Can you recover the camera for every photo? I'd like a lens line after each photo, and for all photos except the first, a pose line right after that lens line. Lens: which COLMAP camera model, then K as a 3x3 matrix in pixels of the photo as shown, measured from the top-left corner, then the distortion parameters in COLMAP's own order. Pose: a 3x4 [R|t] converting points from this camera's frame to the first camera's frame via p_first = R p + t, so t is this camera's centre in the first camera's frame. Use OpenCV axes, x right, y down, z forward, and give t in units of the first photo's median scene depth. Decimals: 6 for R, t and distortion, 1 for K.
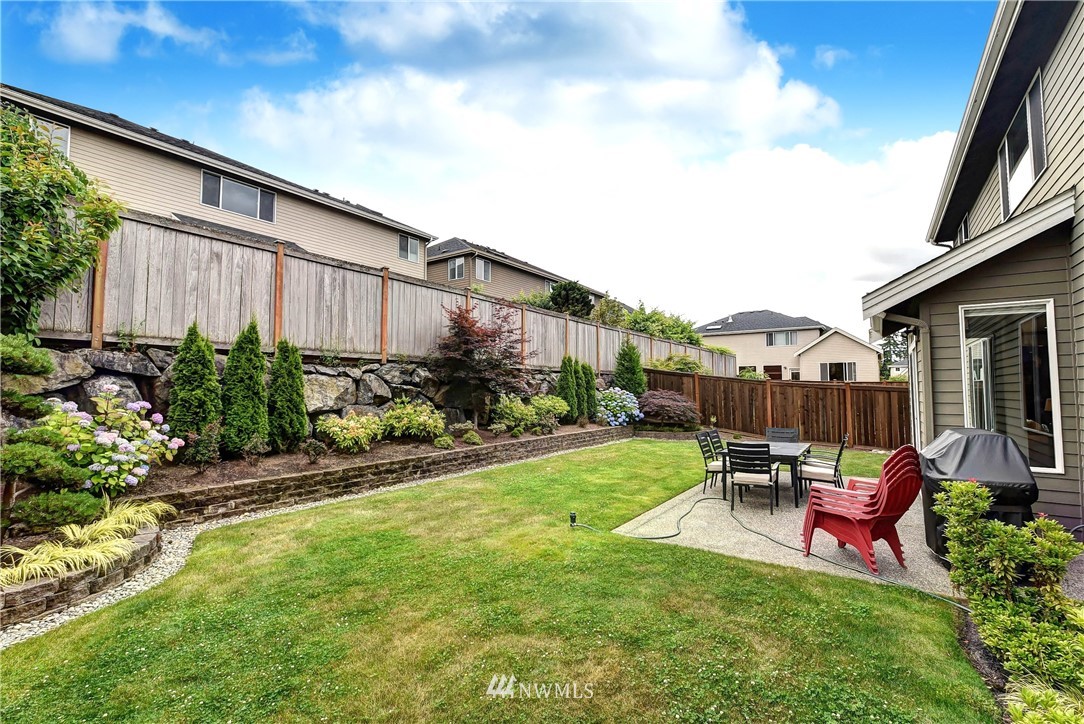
lens RADIAL K [[477.2, 0, 538.5], [0, 477.2, 362.4], [0, 0, 1]] dist [0.006343, -0.003802]
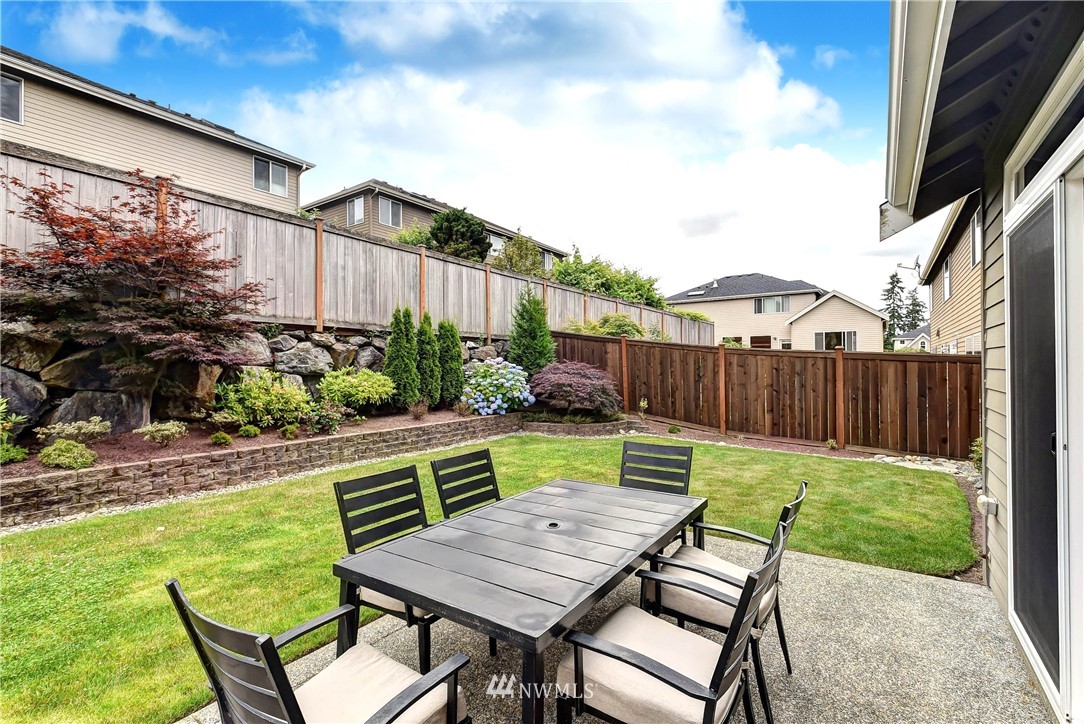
lens RADIAL K [[477.2, 0, 537.5], [0, 477.2, 364.6], [0, 0, 1]] dist [0.006343, -0.003802]
pose [[0.999990, -0.002324, -0.003764, 0.209712], [0.002526, 0.998502, 0.054660, 0.024169], [0.003631, -0.054669, 0.998498, 0.307132]]
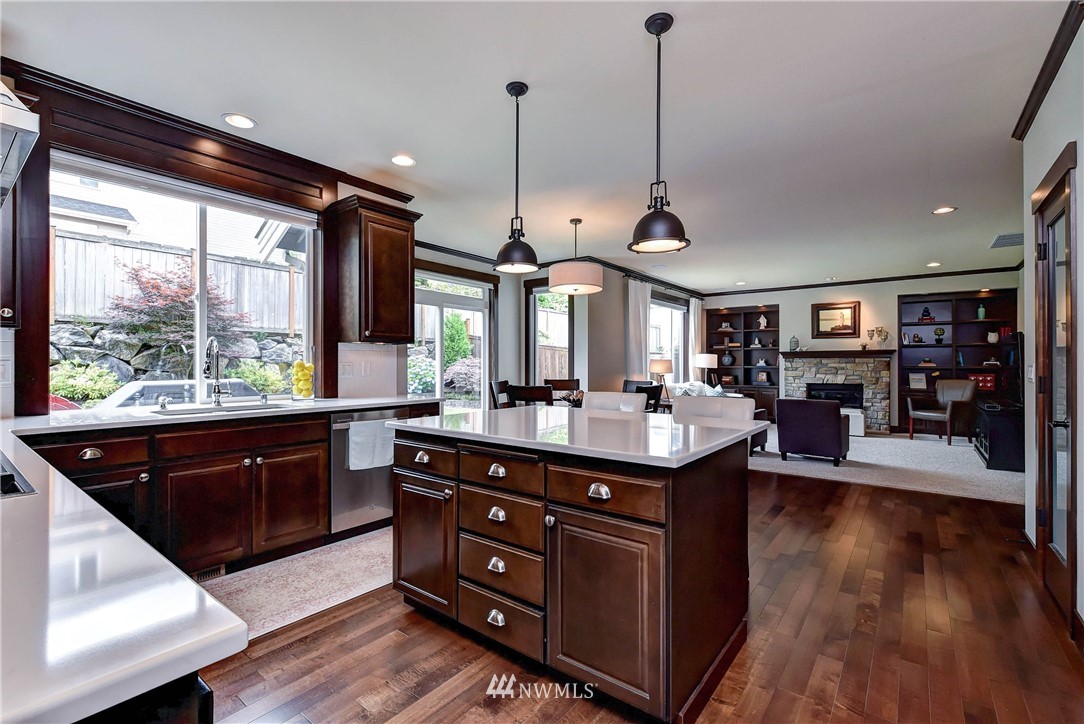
lens RADIAL K [[477.2, 0, 537.6], [0, 477.2, 364.9], [0, 0, 1]] dist [0.006343, -0.003802]
pose [[0.998792, 0.002408, -0.049073, 0.424080], [0.000359, 0.998414, 0.056292, 0.017810], [0.049131, -0.056242, 0.997208, 0.040102]]
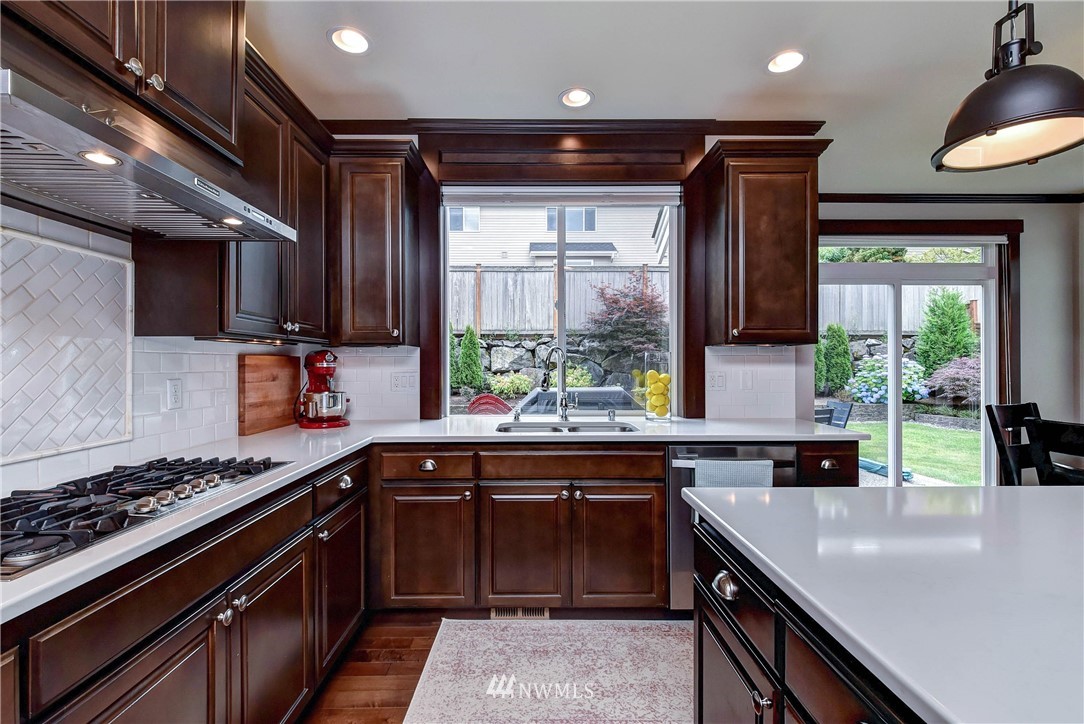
lens RADIAL K [[477.2, 0, 540.8], [0, 477.2, 364.8], [0, 0, 1]] dist [0.006343, -0.003802]
pose [[0.588908, 0.001226, -0.808199, 0.423159], [0.045963, 0.998330, 0.035006, 0.017914], [0.806892, -0.057763, 0.587868, 0.109884]]
